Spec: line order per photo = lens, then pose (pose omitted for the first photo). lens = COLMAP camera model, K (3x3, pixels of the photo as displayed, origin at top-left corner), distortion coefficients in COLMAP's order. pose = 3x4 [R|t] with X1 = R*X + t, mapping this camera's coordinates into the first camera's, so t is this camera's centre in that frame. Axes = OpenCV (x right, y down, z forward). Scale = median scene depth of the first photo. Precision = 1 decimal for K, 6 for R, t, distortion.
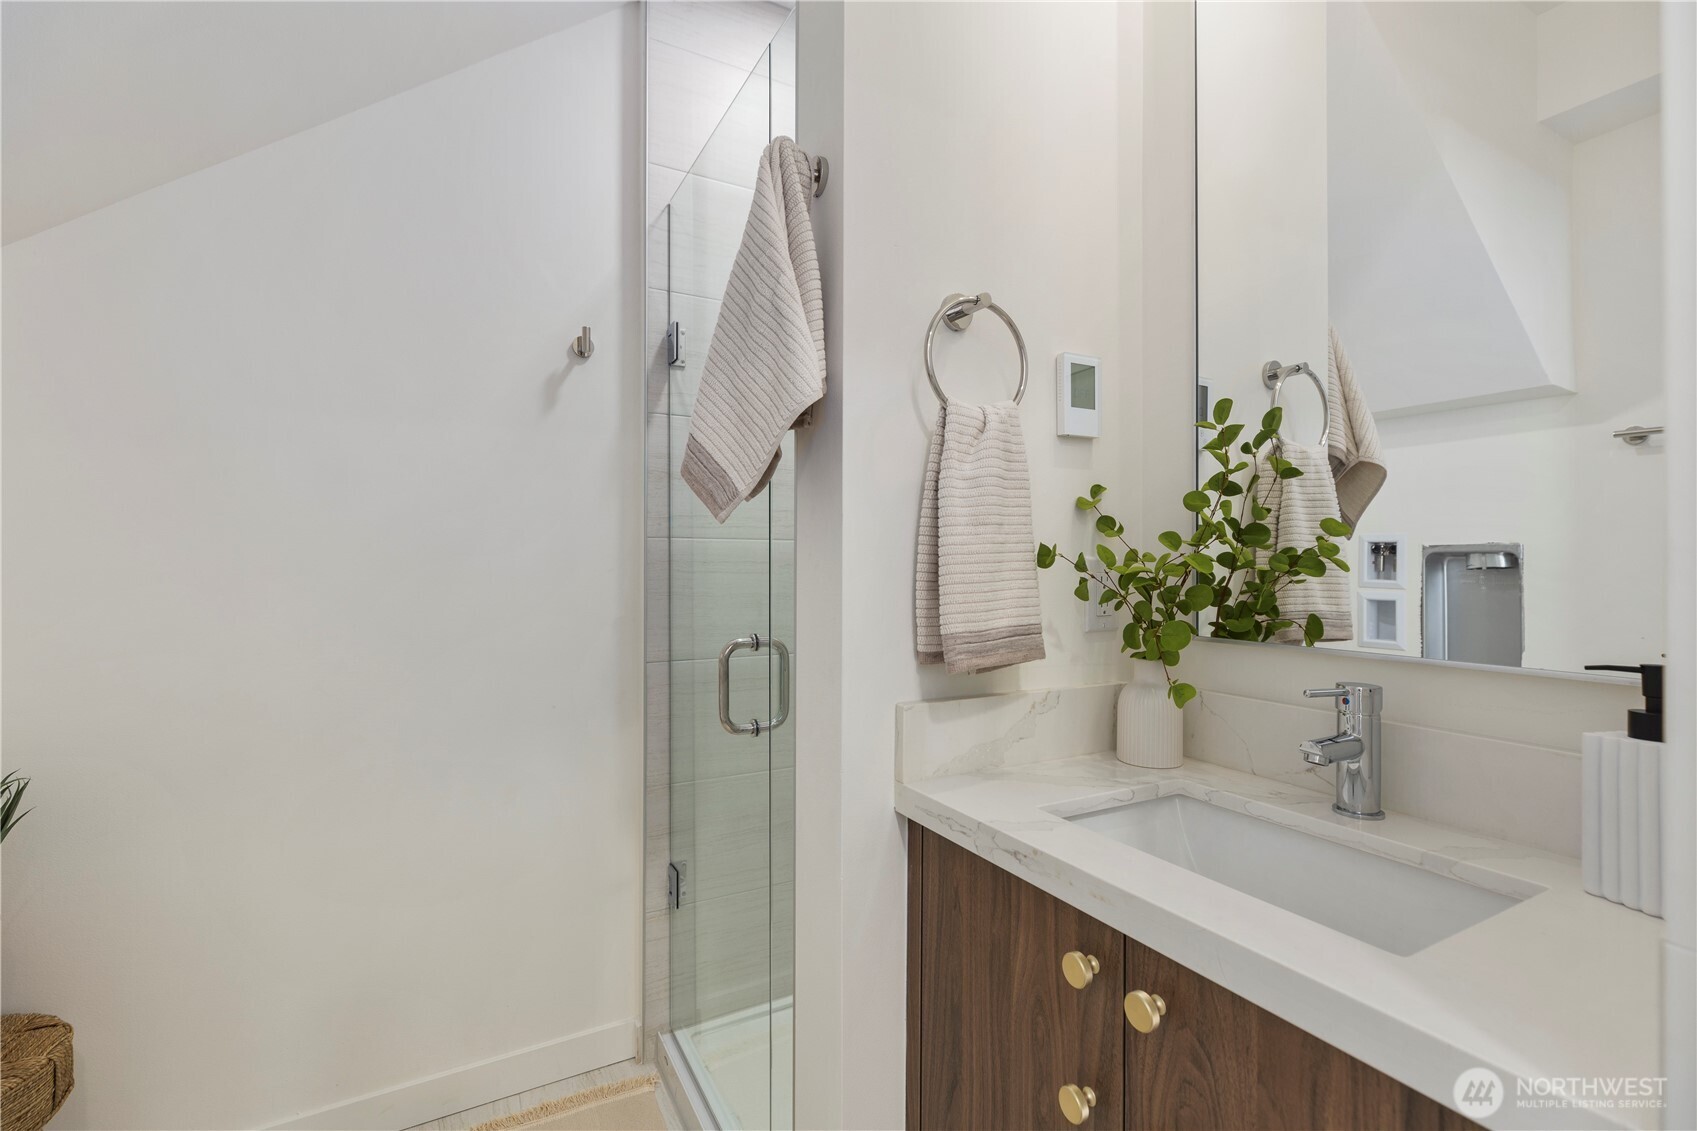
lens RADIAL K [[752.4, 0, 849.6], [0, 752.4, 566.3], [0, 0, 1]] dist [-0.001434, 0.000205]
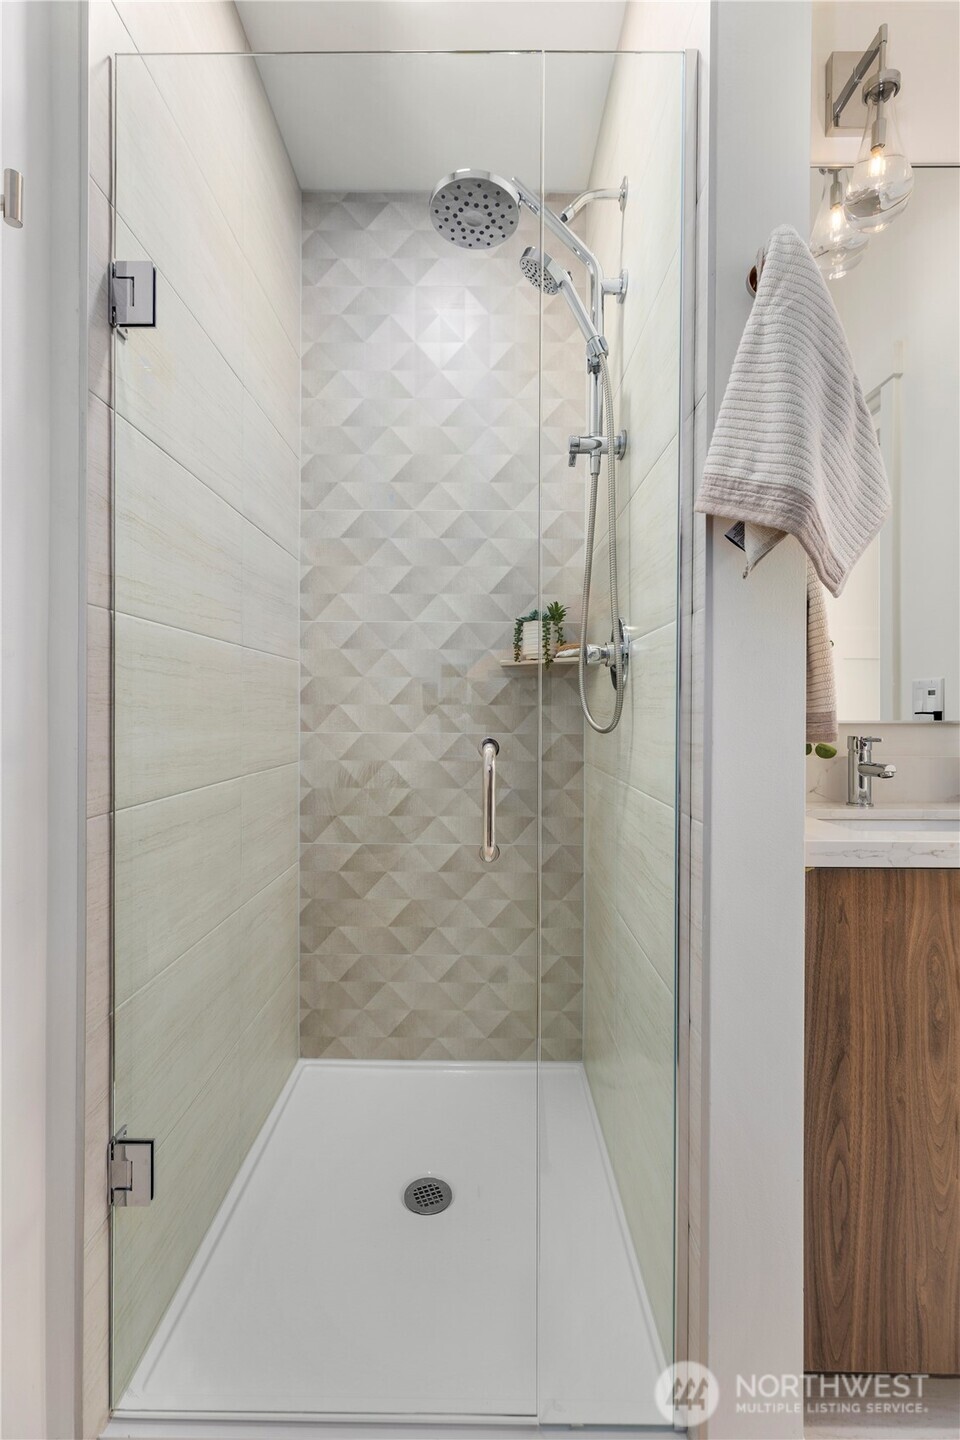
lens RADIAL K [[638.4, 0, 476.1], [0, 638.4, 697.0], [0, 0, 1]] dist [-0.001434, 0.000205]
pose [[0.487662, -0.000805, 0.873032, -1.233964], [-0.000703, 0.999999, 0.001315, 0.072383], [-0.873032, -0.001255, 0.487661, 1.109127]]
